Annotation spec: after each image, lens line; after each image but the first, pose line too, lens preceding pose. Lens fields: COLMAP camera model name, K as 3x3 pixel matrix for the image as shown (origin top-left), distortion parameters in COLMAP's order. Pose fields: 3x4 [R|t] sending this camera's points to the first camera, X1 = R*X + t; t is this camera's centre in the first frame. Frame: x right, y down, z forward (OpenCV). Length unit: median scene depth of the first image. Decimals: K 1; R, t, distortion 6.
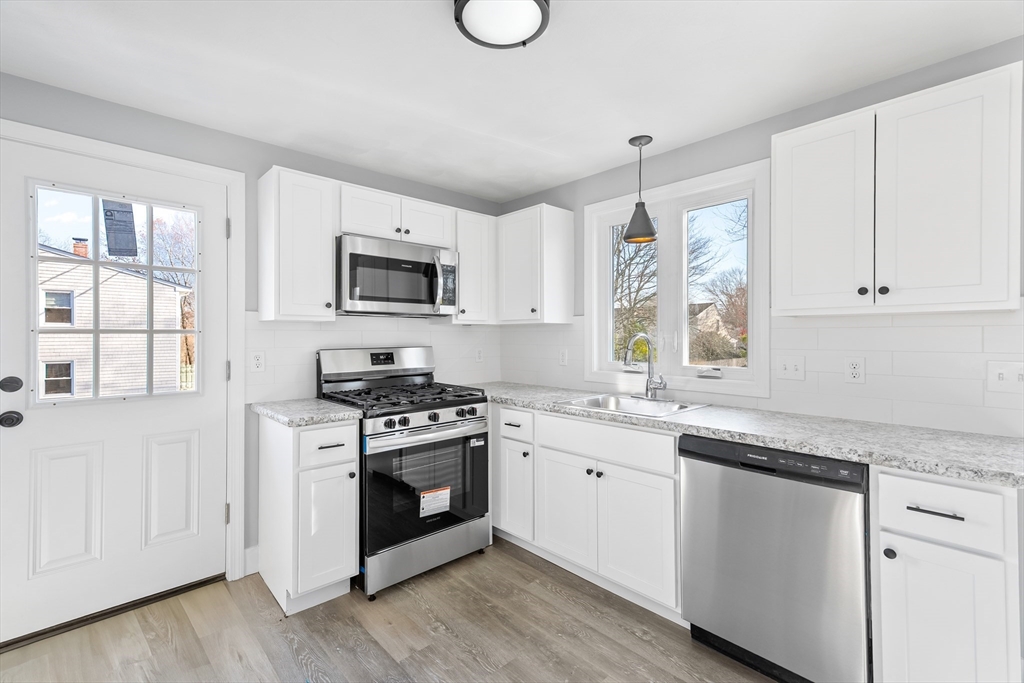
lens RADIAL K [[456.0, 0, 510.4], [0, 456.0, 338.7], [0, 0, 1]] dist [0.021486, 0.000169]
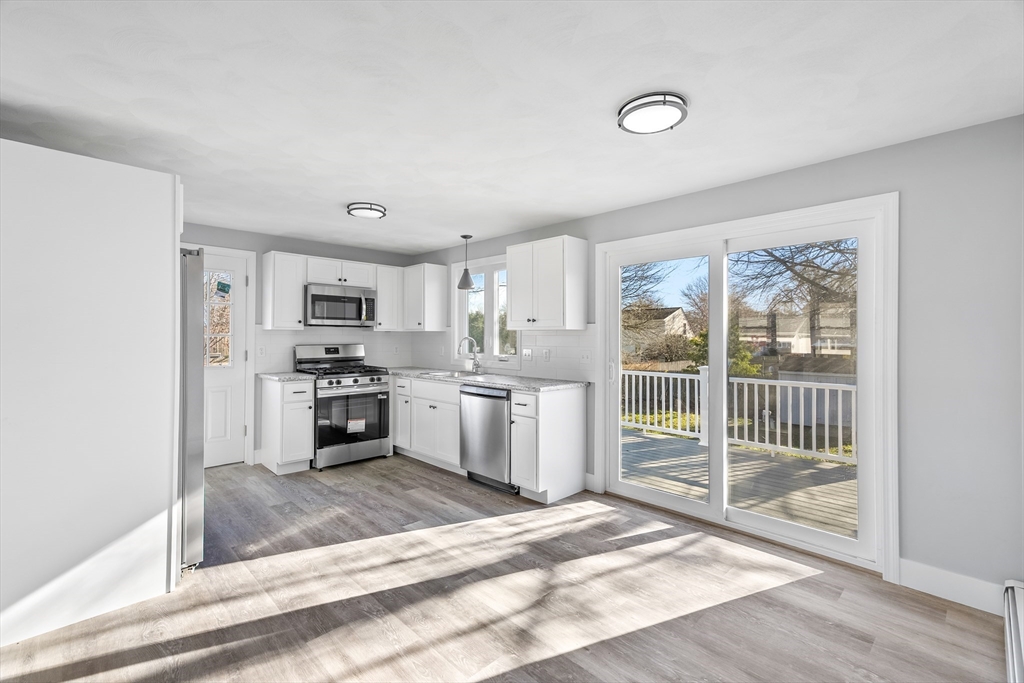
lens RADIAL K [[450.5, 0, 505.1], [0, 450.5, 335.9], [0, 0, 1]] dist [0.021710, -0.000042]
pose [[0.999714, 0.006276, 0.023062, 0.394898], [-0.006048, 0.999932, -0.009932, -0.000534], [-0.023123, 0.009789, 0.999685, -0.861567]]
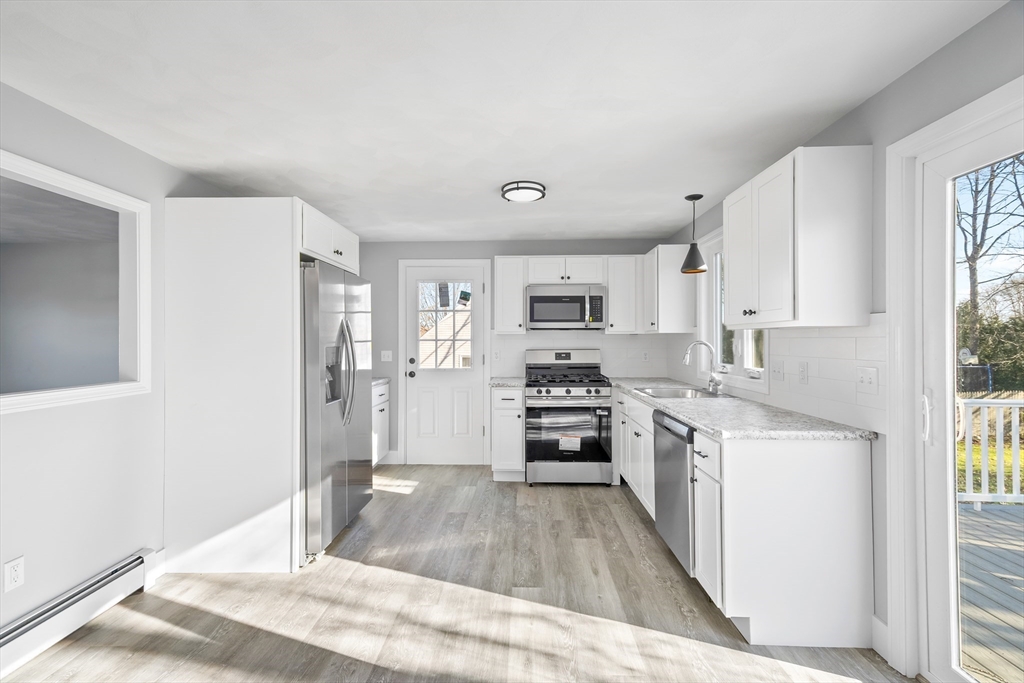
lens RADIAL K [[456.0, 0, 510.4], [0, 456.0, 338.7], [0, 0, 1]] dist [0.021486, 0.000169]
pose [[0.718608, -0.000919, -0.695415, 0.809407], [-0.004549, 0.999972, -0.006022, -0.008698], [0.695400, 0.007491, 0.718584, -0.326927]]
